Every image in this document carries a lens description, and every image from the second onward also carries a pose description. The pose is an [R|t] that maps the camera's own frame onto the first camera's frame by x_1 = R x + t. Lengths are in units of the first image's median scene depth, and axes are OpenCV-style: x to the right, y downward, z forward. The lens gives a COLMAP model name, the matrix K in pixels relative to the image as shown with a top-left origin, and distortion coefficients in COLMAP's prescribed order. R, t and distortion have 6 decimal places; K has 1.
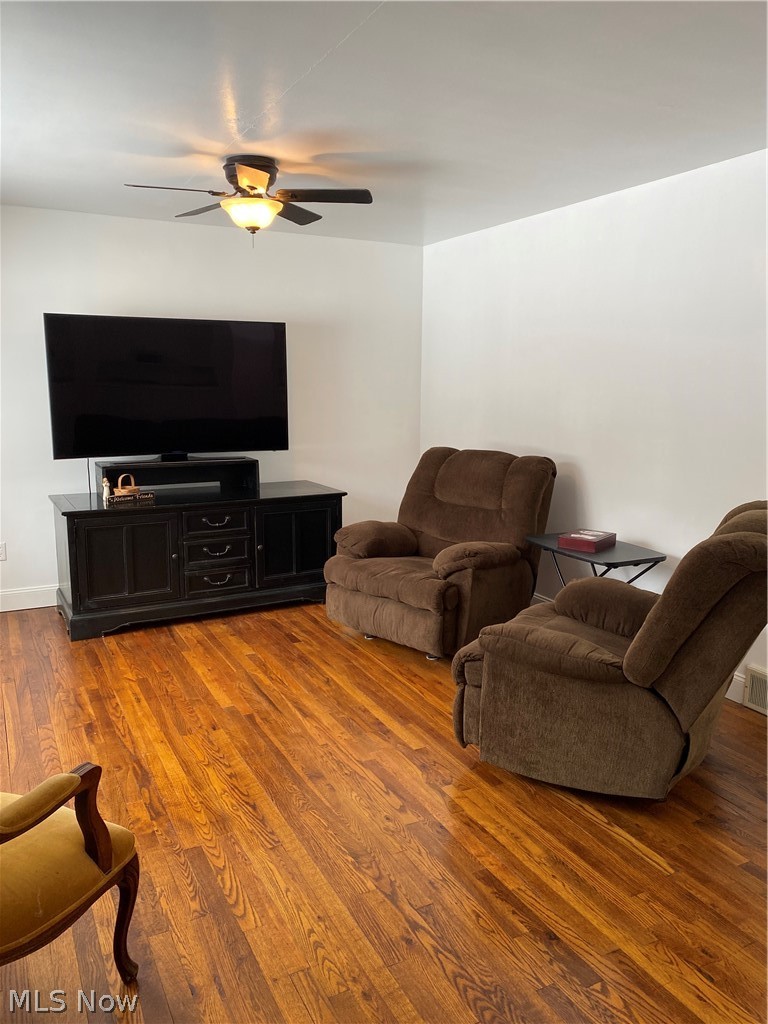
lens RADIAL K [[784.5, 0, 384.0], [0, 784.5, 512.0], [0, 0, 1]] dist [0.042651, -0.001686]
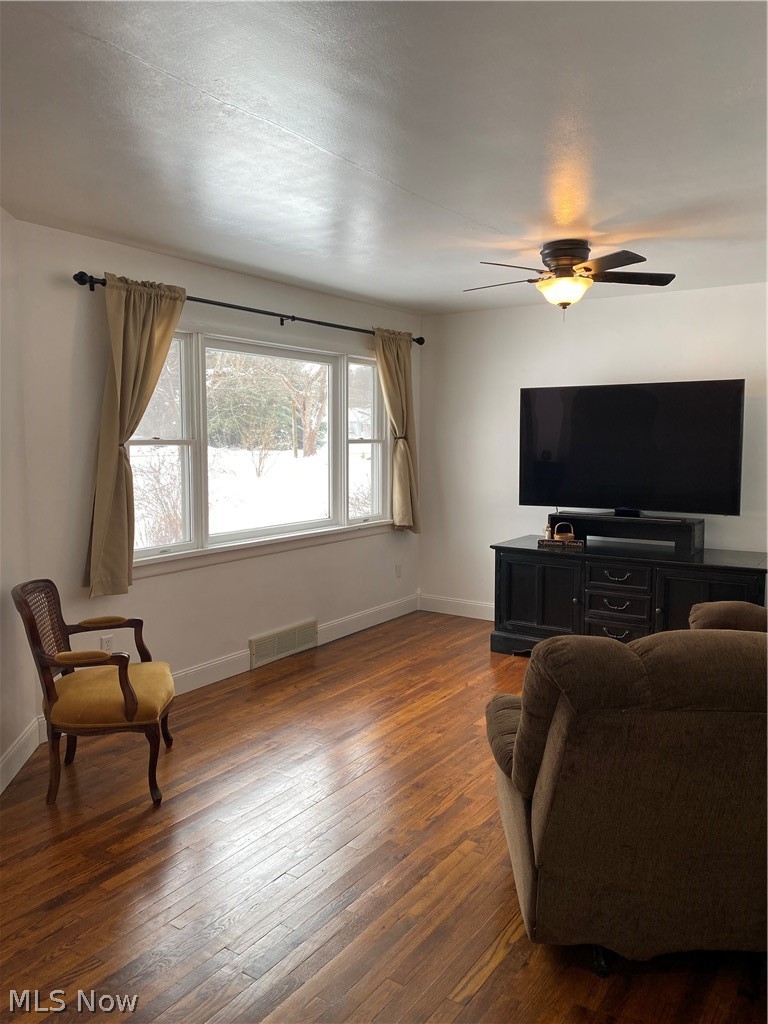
lens RADIAL K [[771.4, 0, 384.0], [0, 771.4, 512.0], [0, 0, 1]] dist [0.004909, -0.001251]
pose [[0.474720, 0.080449, -0.876452, 0.558230], [-0.145580, 0.989274, 0.011953, -0.041053], [0.868013, 0.121920, 0.481340, 0.249621]]
